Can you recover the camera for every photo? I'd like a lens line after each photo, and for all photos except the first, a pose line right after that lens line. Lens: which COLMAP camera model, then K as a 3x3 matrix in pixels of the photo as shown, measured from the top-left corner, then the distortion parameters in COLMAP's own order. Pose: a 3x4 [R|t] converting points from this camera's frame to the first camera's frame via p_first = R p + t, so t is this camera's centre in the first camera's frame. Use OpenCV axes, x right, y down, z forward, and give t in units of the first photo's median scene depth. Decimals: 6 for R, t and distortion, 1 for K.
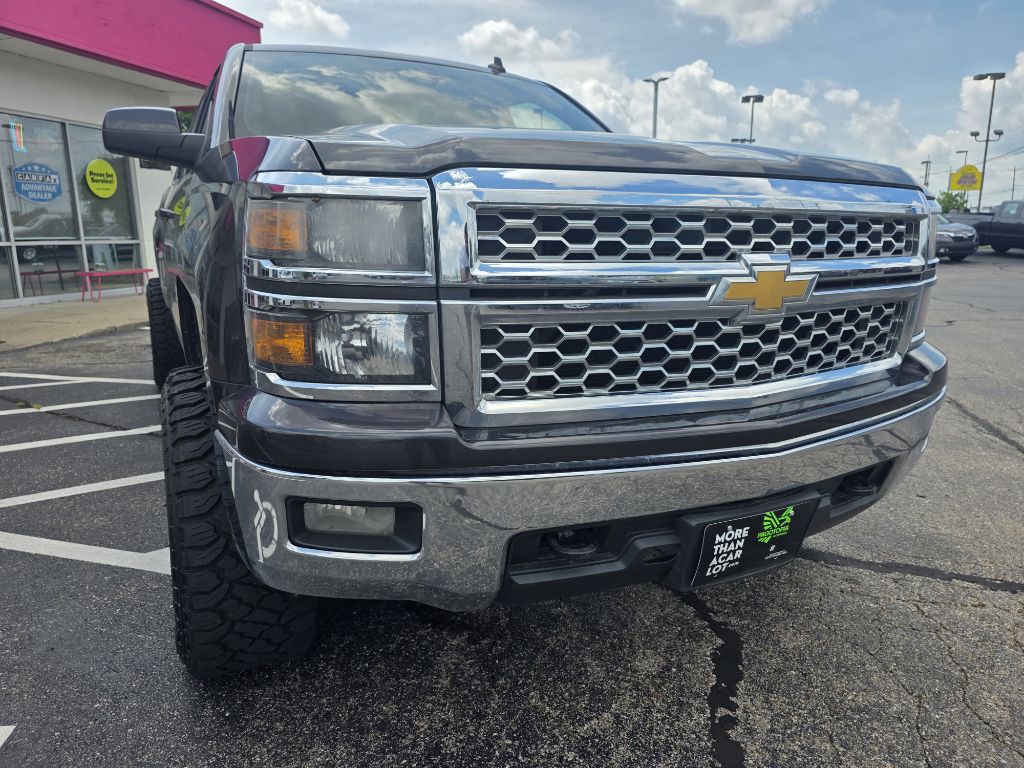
lens RADIAL K [[698.7, 0, 514.0], [0, 698.7, 382.7], [0, 0, 1]] dist [0.047600, -0.049546]
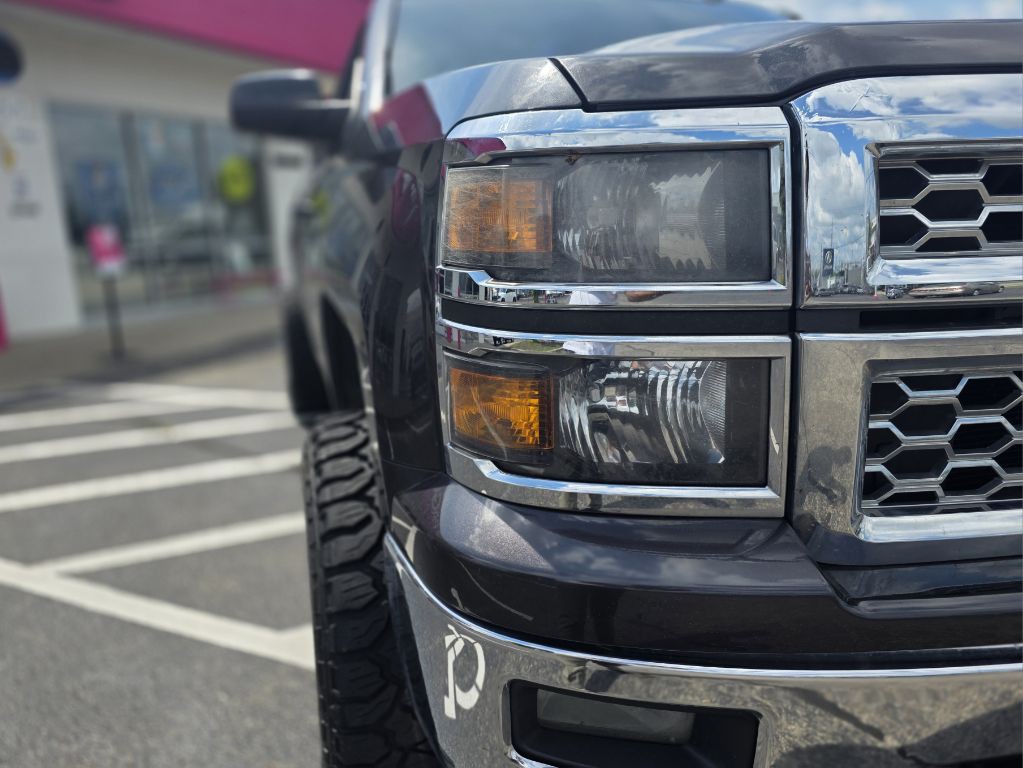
lens RADIAL K [[796.9, 0, 515.7], [0, 796.9, 390.1], [0, 0, 1]] dist [0.021206, -0.031525]
pose [[0.981261, -0.004901, -0.192621, -0.189223], [0.005054, 0.999987, 0.000304, -0.073387], [0.192617, -0.001271, 0.981273, 0.349663]]
